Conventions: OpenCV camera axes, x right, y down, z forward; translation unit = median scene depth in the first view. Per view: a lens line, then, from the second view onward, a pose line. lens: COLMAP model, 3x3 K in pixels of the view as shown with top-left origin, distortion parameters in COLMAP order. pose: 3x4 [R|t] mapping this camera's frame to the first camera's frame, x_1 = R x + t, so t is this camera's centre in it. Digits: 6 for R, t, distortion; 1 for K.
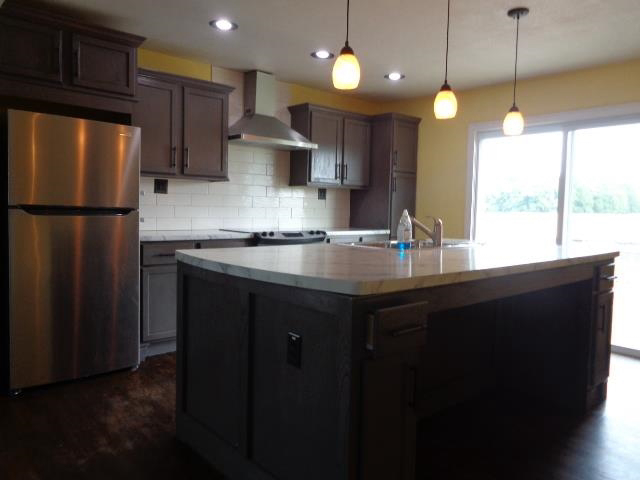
lens RADIAL K [[476.7, 0, 320.0], [0, 476.7, 240.0], [0, 0, 1]] dist [-0.003883, 0.000903]
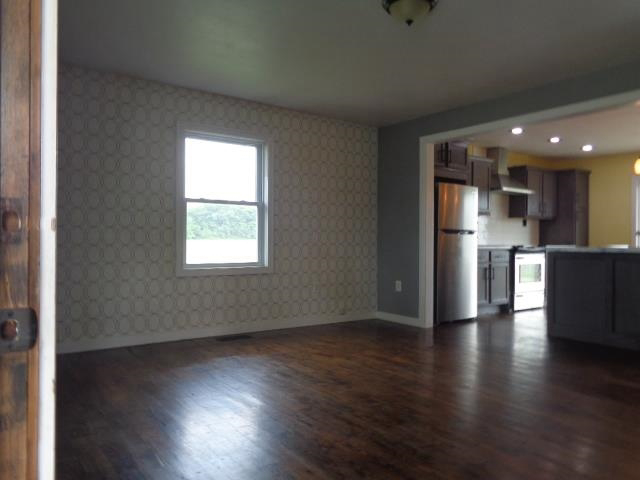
lens RADIAL K [[476.7, 0, 320.0], [0, 476.7, 240.0], [0, 0, 1]] dist [-0.003883, 0.000903]
pose [[0.995576, -0.009270, -0.093501, -0.520095], [0.002900, 0.997679, -0.068036, 0.060150], [0.093914, 0.067464, 0.993292, -0.571488]]
